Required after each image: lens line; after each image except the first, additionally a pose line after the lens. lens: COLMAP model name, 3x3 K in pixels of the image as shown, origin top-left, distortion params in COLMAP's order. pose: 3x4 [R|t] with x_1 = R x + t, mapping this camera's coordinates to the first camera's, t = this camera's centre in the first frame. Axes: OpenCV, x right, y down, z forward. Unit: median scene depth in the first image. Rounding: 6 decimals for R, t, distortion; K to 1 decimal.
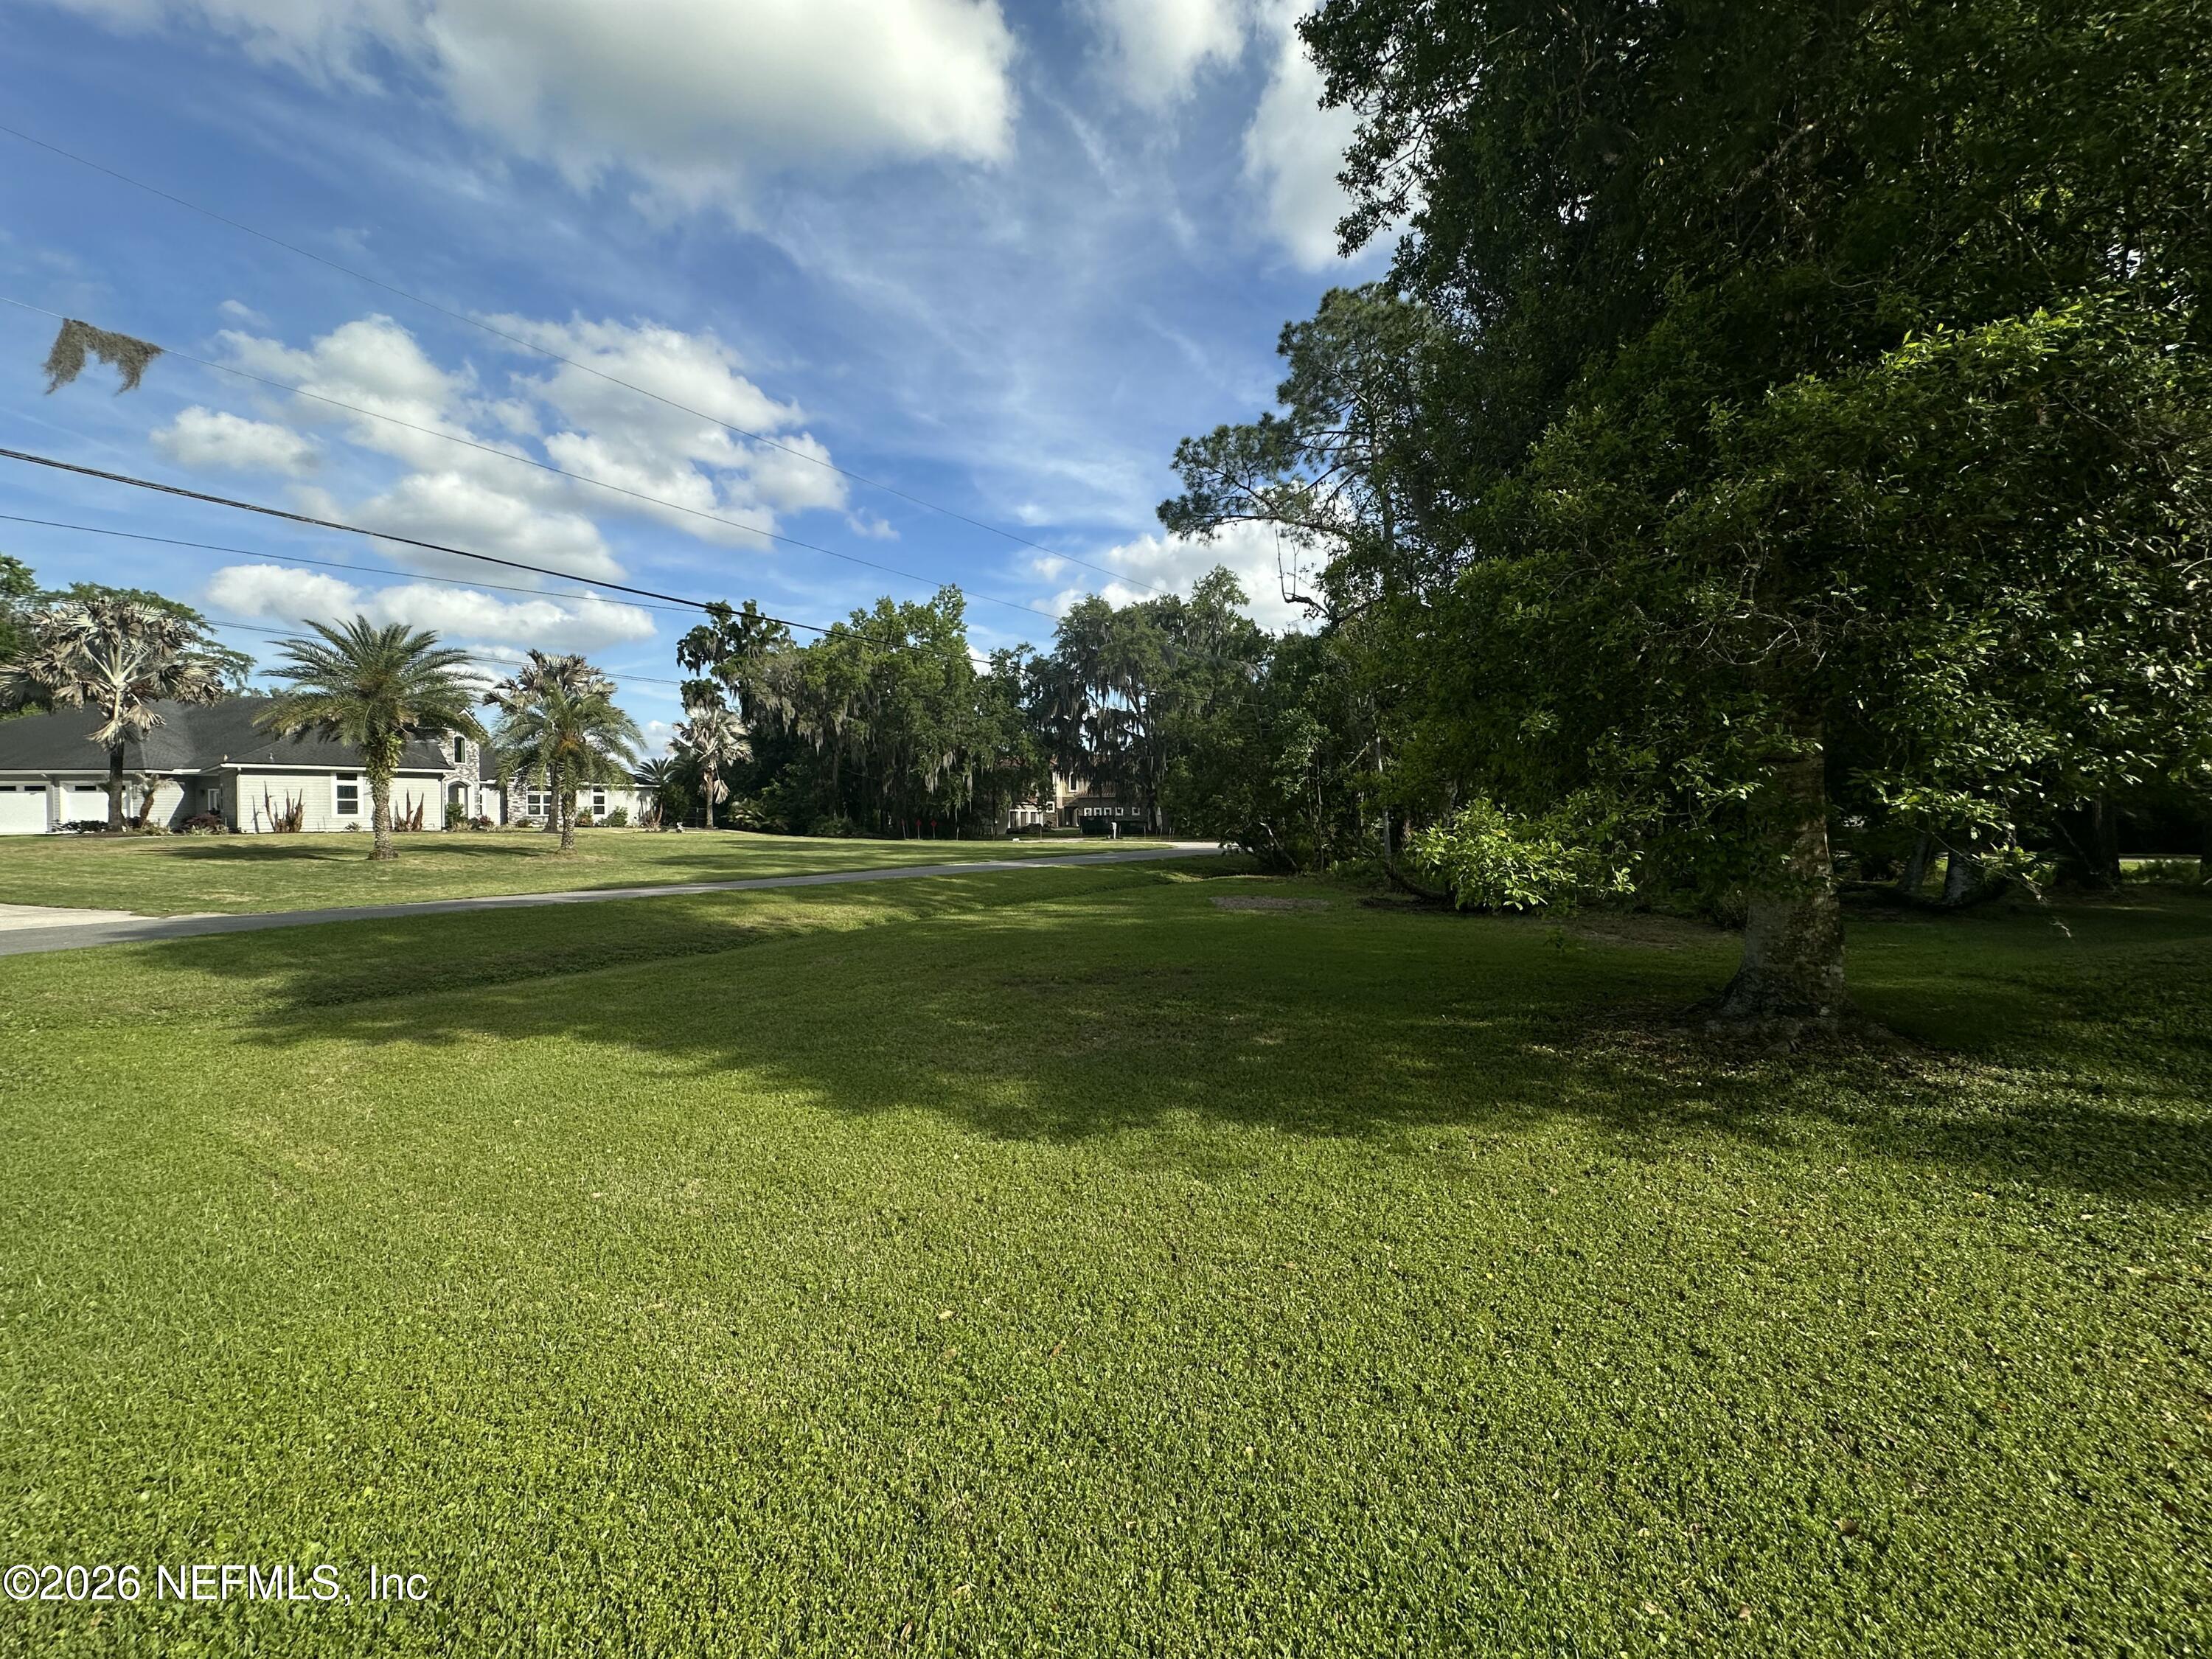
lens RADIAL K [[899.4, 0, 1101.8], [0, 899.4, 826.9], [0, 0, 1]] dist [-0.001409, -0.000249]
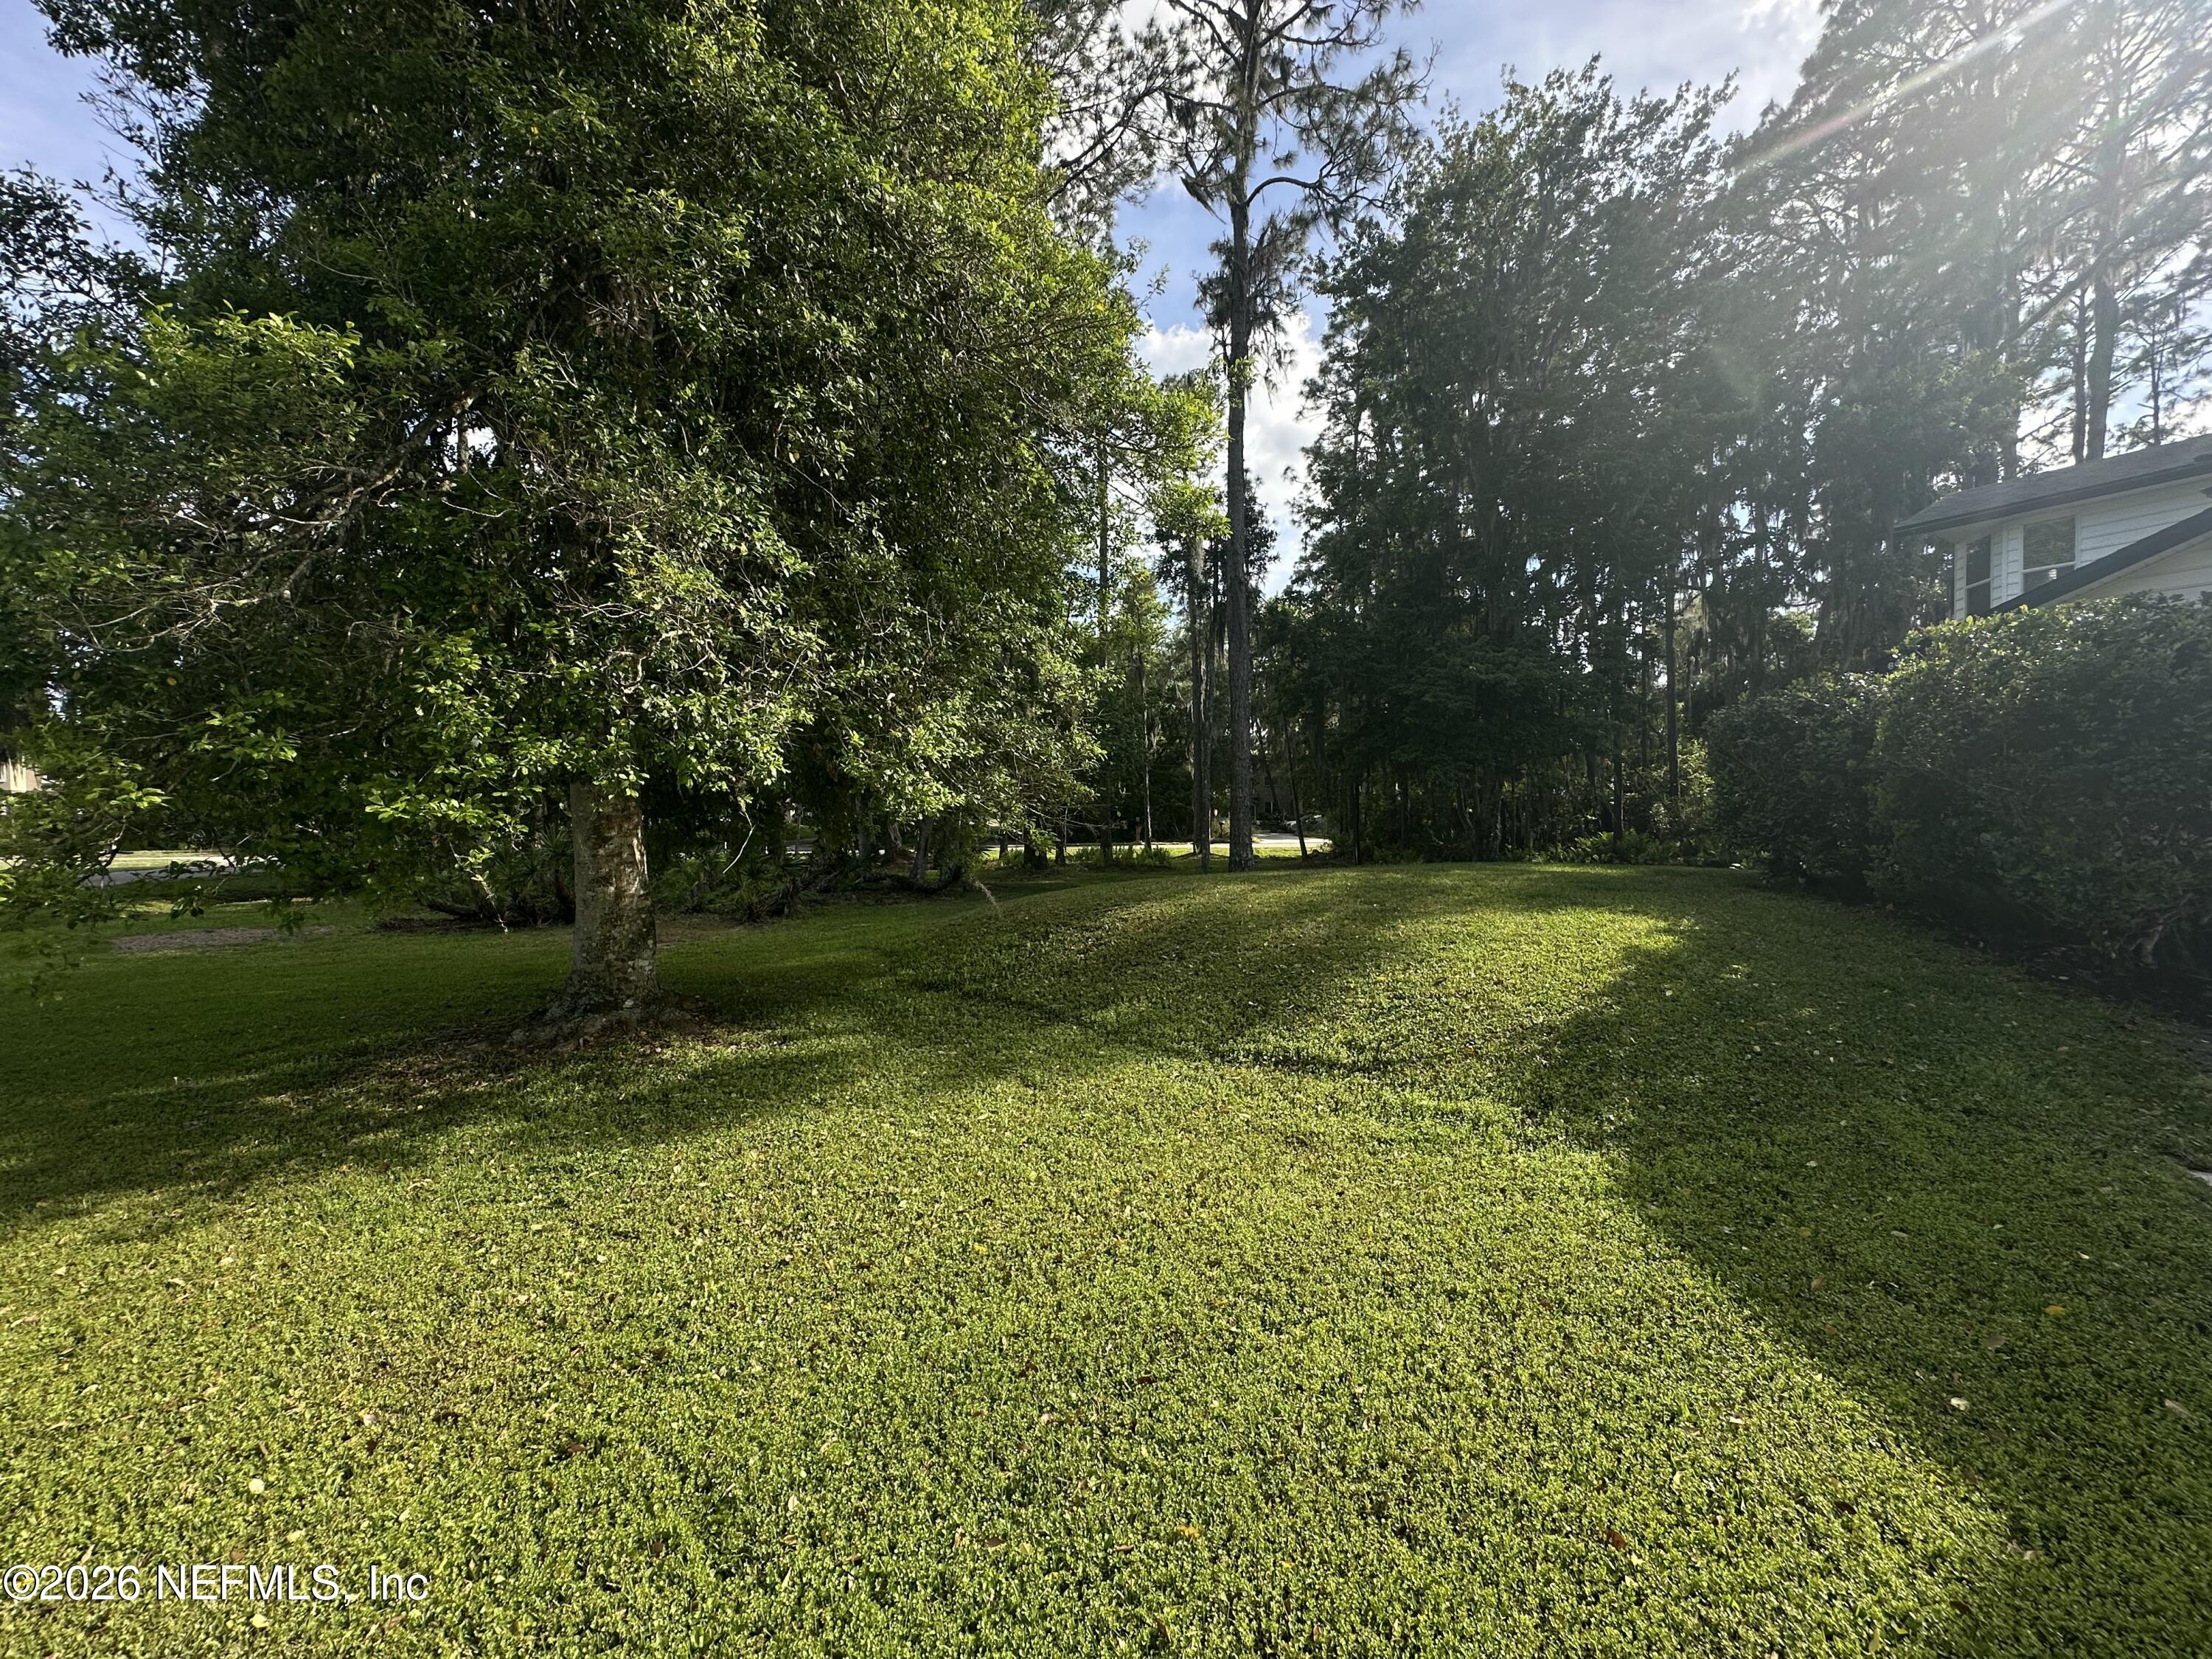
lens RADIAL K [[899.4, 0, 1100.4], [0, 899.4, 822.6], [0, 0, 1]] dist [-0.001409, -0.000249]
pose [[0.658722, -0.005280, 0.752368, 0.437063], [0.011690, 0.999926, -0.003217, -0.000555], [-0.752296, 0.010914, 0.658735, -0.159602]]
